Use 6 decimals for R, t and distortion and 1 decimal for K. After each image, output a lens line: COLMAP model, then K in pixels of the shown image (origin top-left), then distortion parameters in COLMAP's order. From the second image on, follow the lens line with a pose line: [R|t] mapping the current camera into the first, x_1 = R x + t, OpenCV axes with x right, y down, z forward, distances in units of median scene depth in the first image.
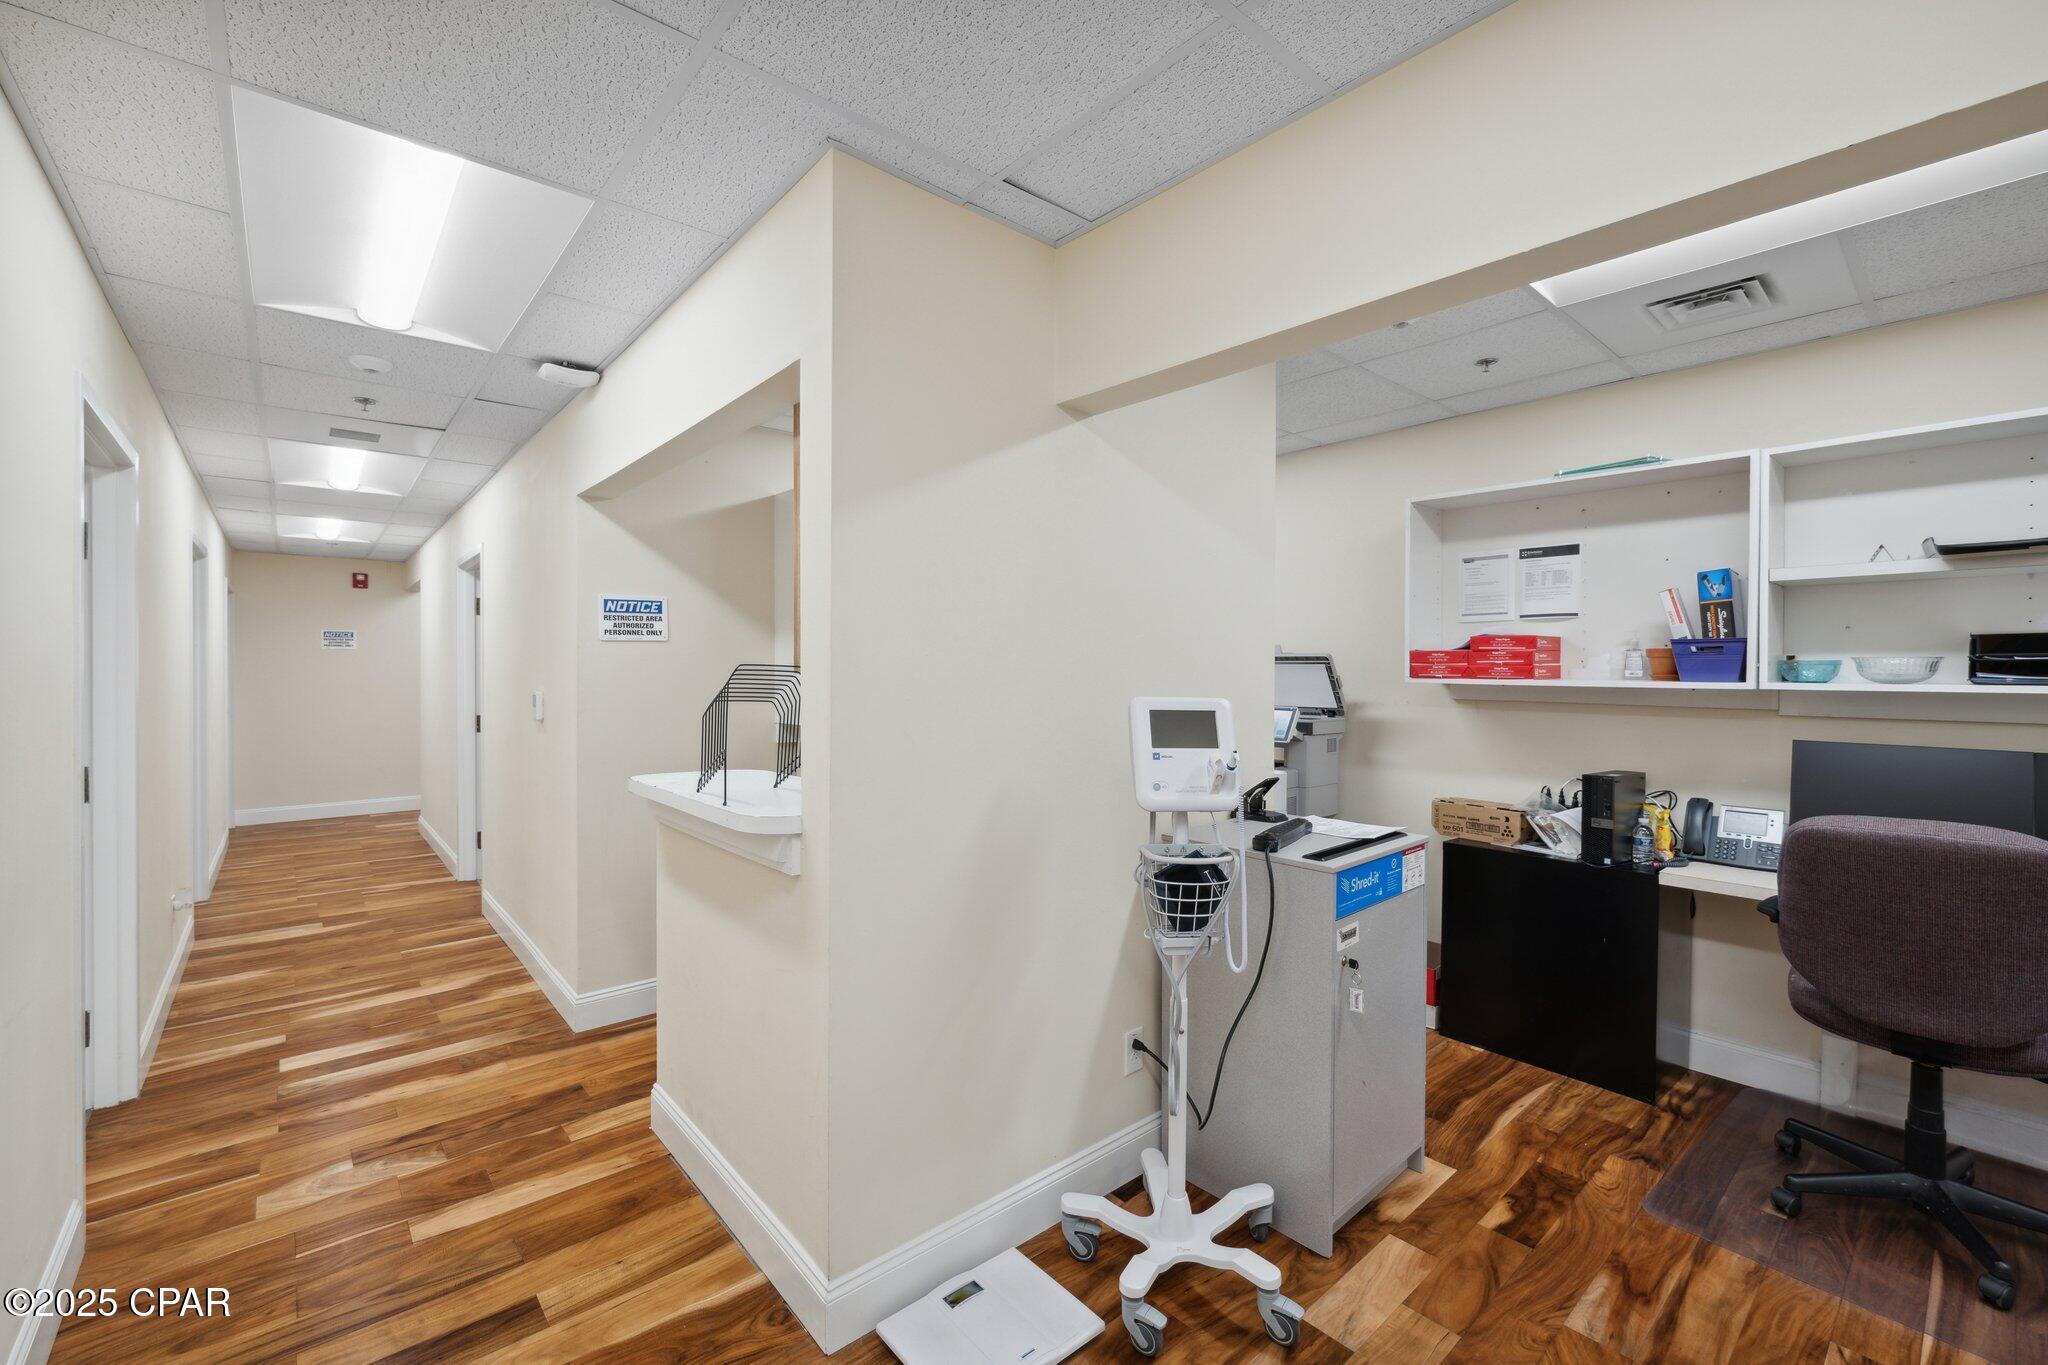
lens RADIAL K [[869.5, 0, 1019.6], [0, 869.5, 677.1], [0, 0, 1]] dist [-0.007316, 0.001672]
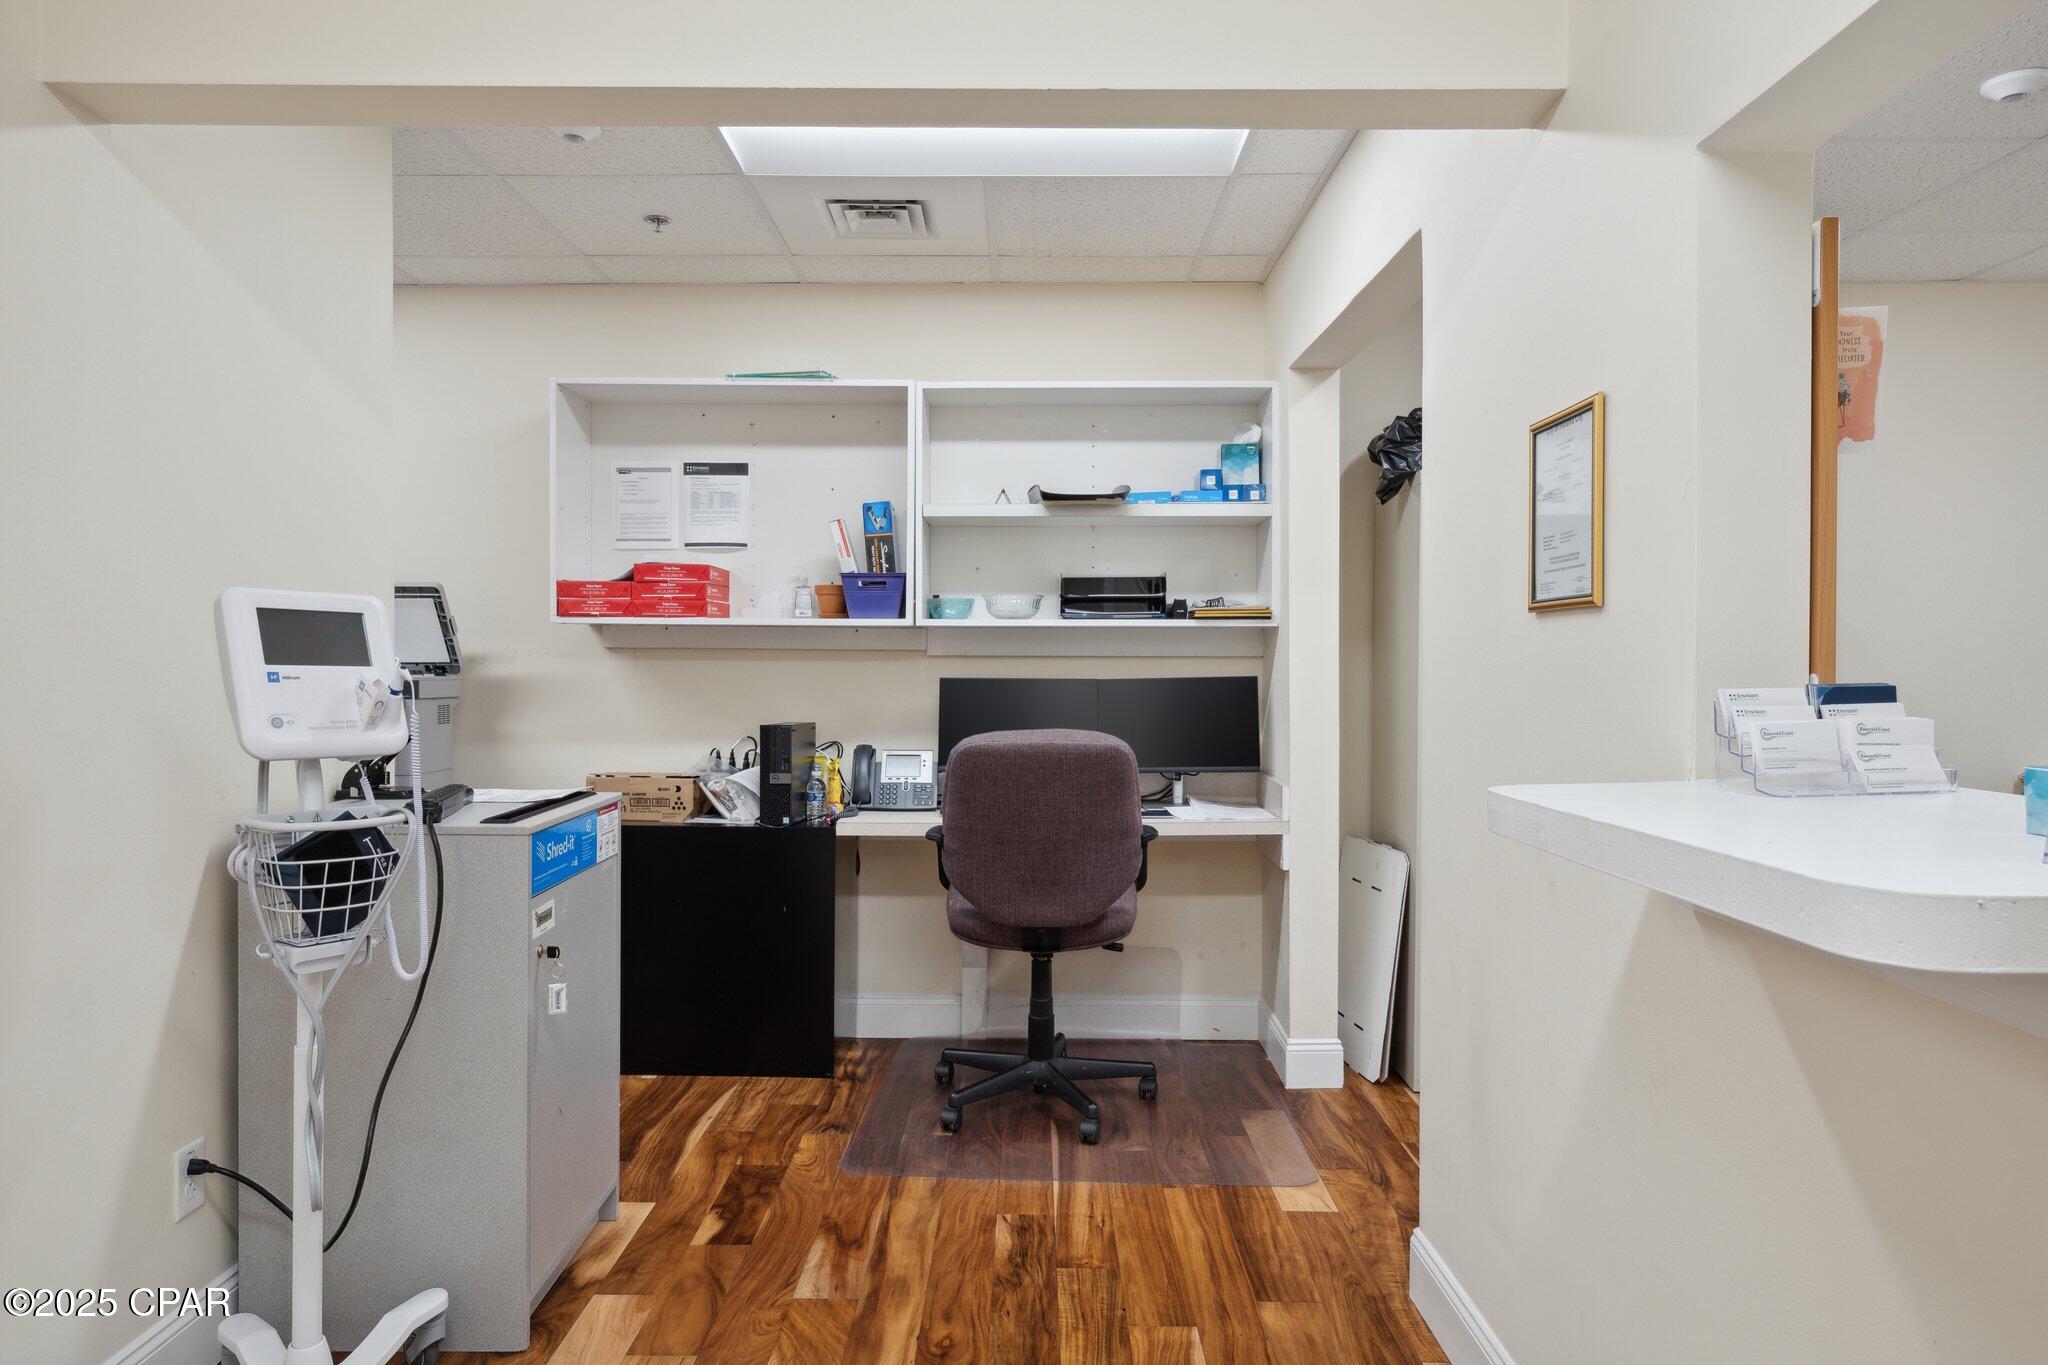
lens RADIAL K [[1250.2, 0, 1033.9], [0, 1250.2, 680.1], [0, 0, 1]] dist [-0.001166, 0.001903]
pose [[0.656270, -0.009130, 0.754471, -0.142188], [0.005112, 0.999958, 0.007654, 0.072569], [-0.754509, -0.001166, 0.656289, -0.035888]]
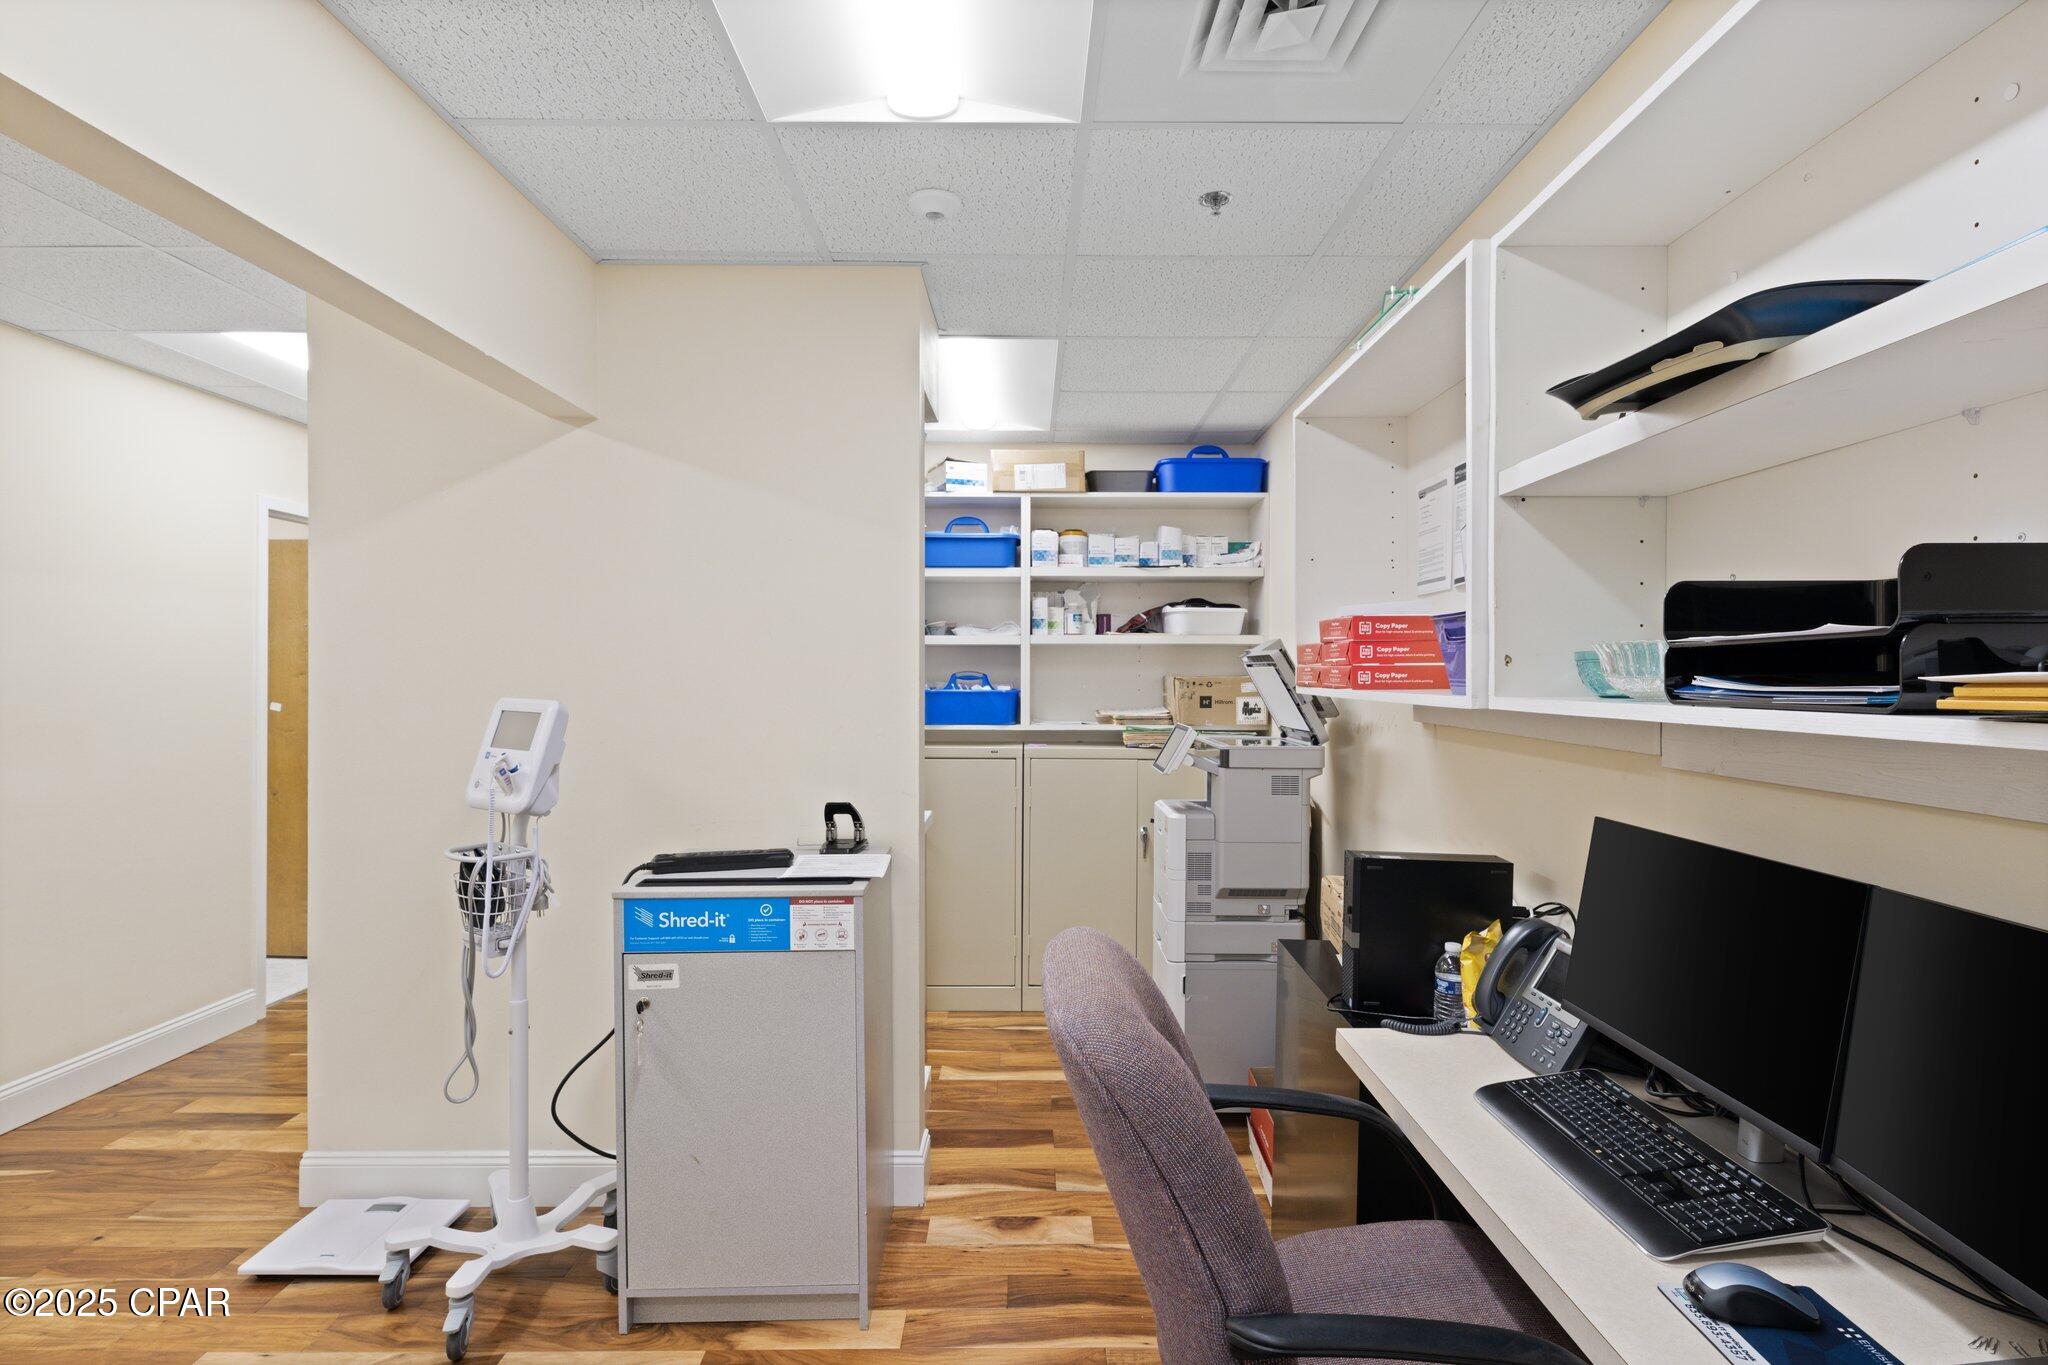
lens RADIAL K [[1023.6, 0, 1023.5], [0, 1023.6, 682.8], [0, 0, 1]] dist [-0.003383, -0.000750]
pose [[0.752250, 0.005904, -0.658851, 1.162473], [-0.007359, 0.999973, 0.000559, -0.000589], [0.658836, 0.004428, 0.752273, 0.413143]]
